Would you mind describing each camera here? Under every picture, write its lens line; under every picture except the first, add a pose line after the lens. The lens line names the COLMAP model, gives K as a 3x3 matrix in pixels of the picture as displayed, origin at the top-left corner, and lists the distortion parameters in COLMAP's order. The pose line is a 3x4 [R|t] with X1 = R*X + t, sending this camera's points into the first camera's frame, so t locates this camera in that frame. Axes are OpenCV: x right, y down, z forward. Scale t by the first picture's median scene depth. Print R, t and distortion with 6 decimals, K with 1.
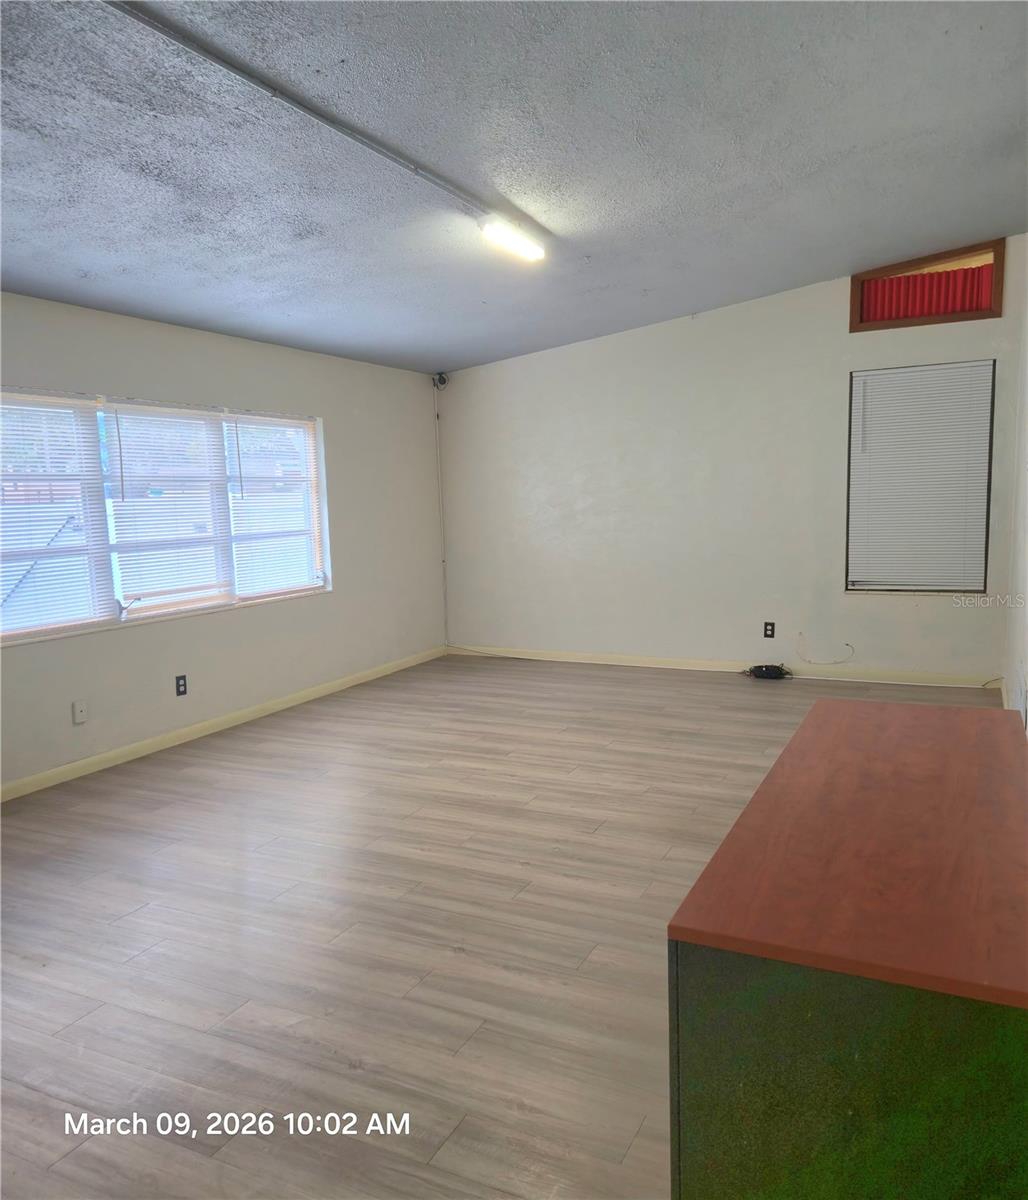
lens RADIAL K [[911.3, 0, 514.0], [0, 911.3, 600.0], [0, 0, 1]] dist [0.095775, -0.075958]
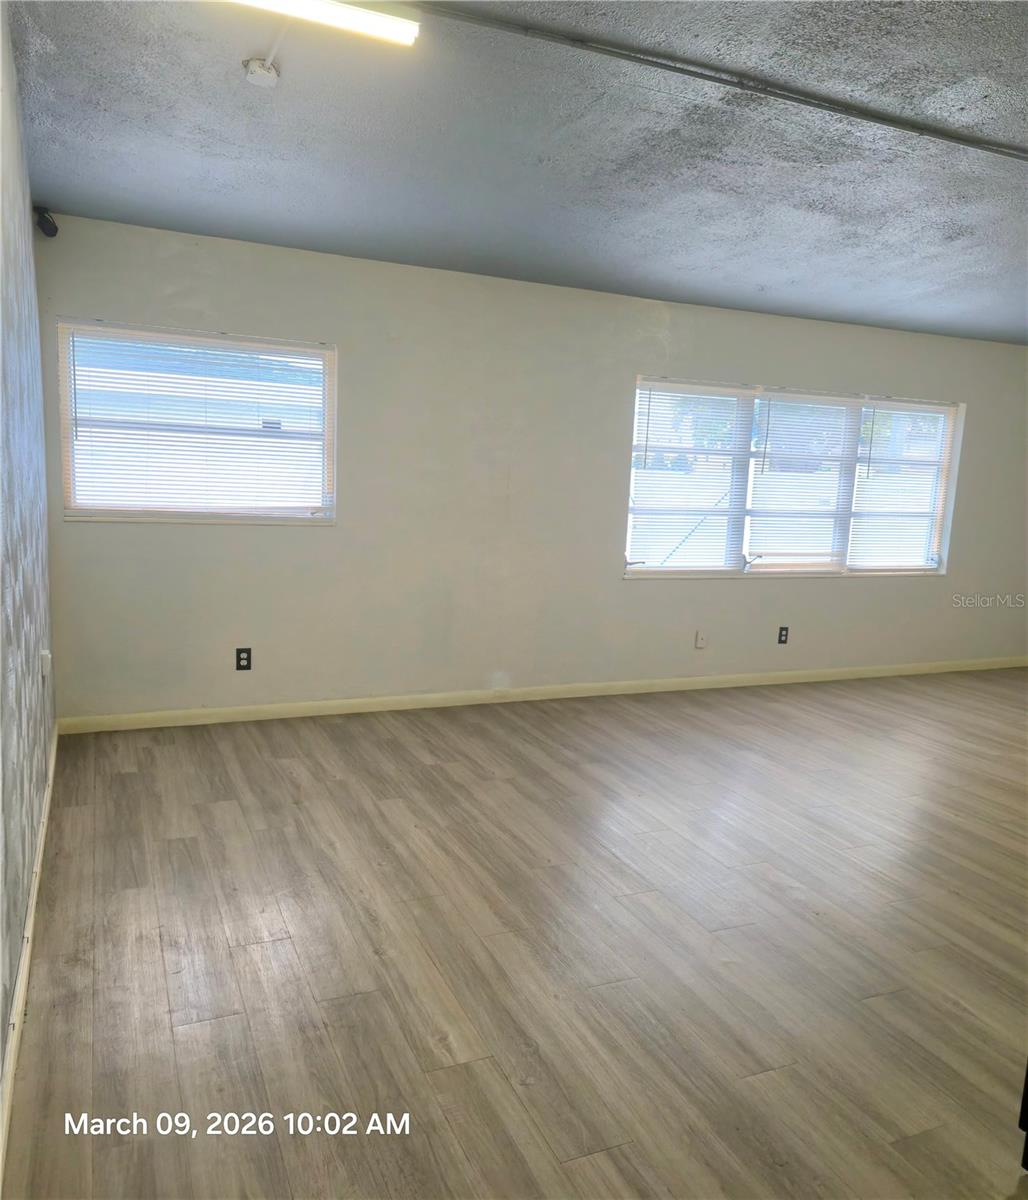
lens RADIAL K [[927.0, 0, 514.0], [0, 927.0, 600.0], [0, 0, 1]] dist [0.080109, 0.002159]
pose [[0.765434, 0.155777, -0.624375, 0.143320], [-0.142836, 0.987183, 0.071190, 0.017943], [0.627462, 0.034692, 0.777874, -0.174797]]
